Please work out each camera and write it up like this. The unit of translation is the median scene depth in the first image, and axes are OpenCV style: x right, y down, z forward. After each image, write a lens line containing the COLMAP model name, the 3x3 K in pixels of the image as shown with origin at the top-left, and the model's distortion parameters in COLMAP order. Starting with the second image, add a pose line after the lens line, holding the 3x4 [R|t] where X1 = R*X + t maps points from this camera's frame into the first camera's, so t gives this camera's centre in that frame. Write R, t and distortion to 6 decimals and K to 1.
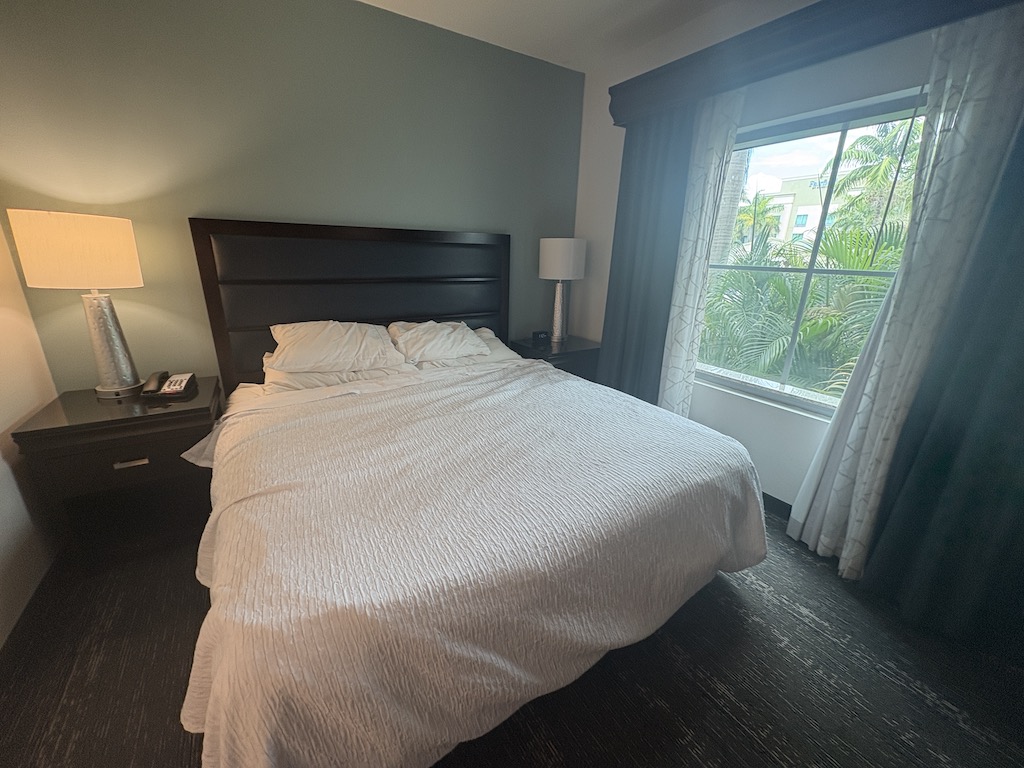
lens RADIAL K [[409.8, 0, 510.0], [0, 409.8, 383.0], [0, 0, 1]] dist [-0.000226, 0.000287]
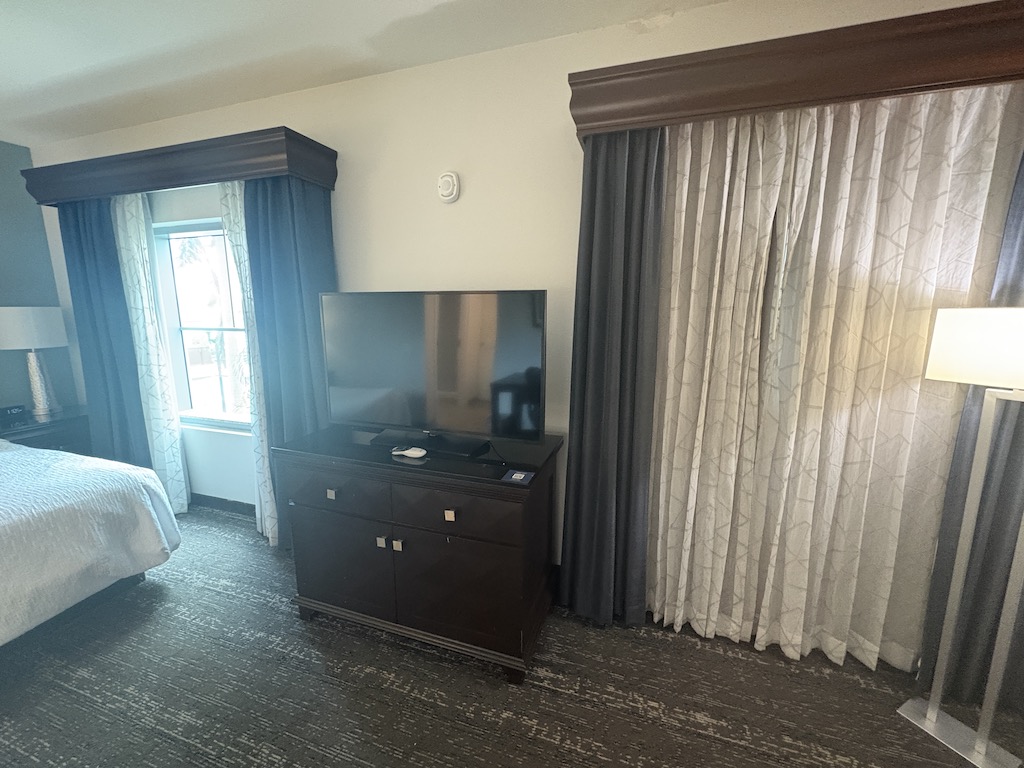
lens RADIAL K [[409.8, 0, 512.0], [0, 409.8, 381.5], [0, 0, 1]] dist [-0.000226, 0.000287]
pose [[0.766237, -0.132626, 0.628722, 0.462104], [0.212312, 0.975768, -0.052914, 0.129309], [-0.606469, 0.174030, 0.775828, -0.473207]]
